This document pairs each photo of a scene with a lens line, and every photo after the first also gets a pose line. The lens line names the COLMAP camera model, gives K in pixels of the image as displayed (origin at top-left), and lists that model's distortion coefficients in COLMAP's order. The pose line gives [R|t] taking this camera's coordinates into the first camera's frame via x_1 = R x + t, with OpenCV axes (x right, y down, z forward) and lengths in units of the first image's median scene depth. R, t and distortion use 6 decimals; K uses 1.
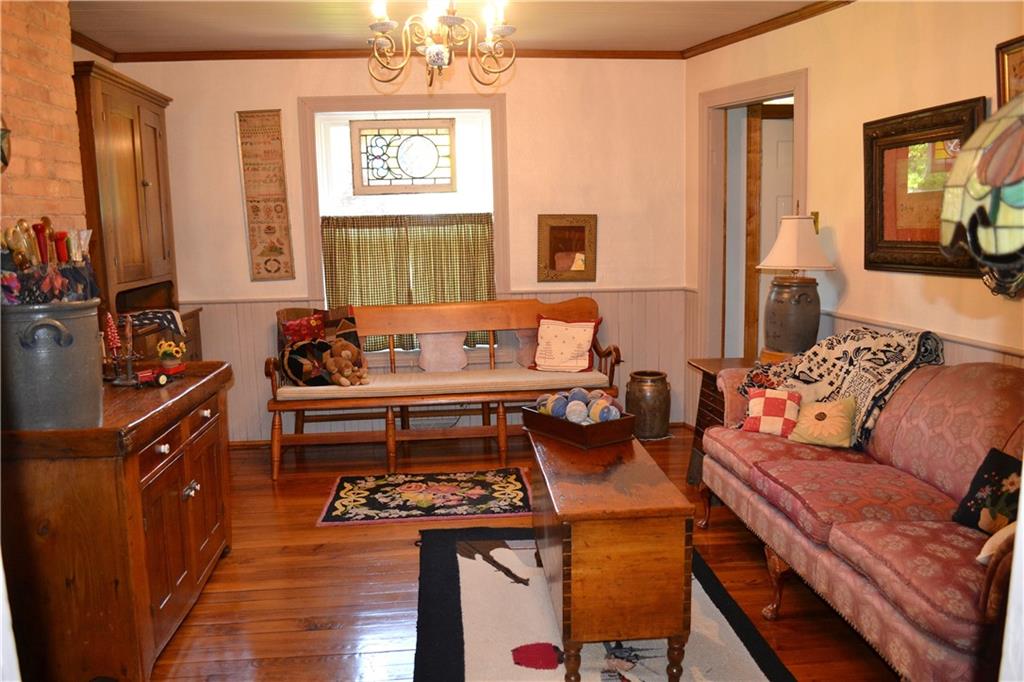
lens RADIAL K [[806.9, 0, 512.0], [0, 806.9, 341.0], [0, 0, 1]] dist [-0.092874, 0.016574]
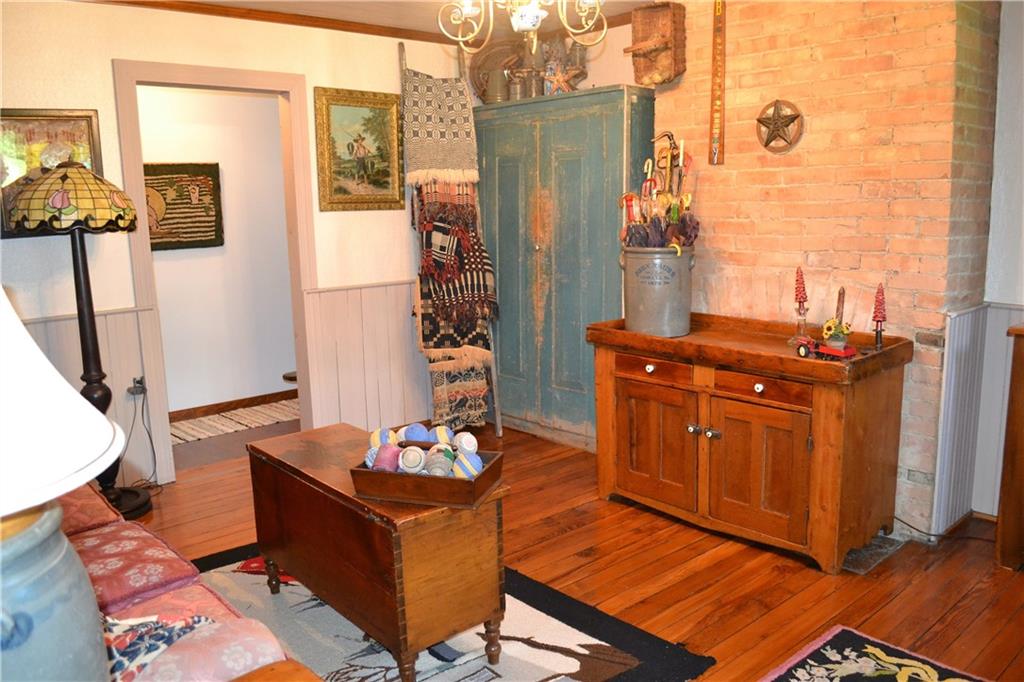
lens RADIAL K [[806.9, 0, 512.0], [0, 806.9, 341.0], [0, 0, 1]] dist [-0.092874, 0.016574]
pose [[-0.800691, 0.135435, -0.583567, 0.354687], [-0.053441, 0.954080, 0.294748, -0.196876], [0.596689, 0.267188, -0.756685, 1.260562]]
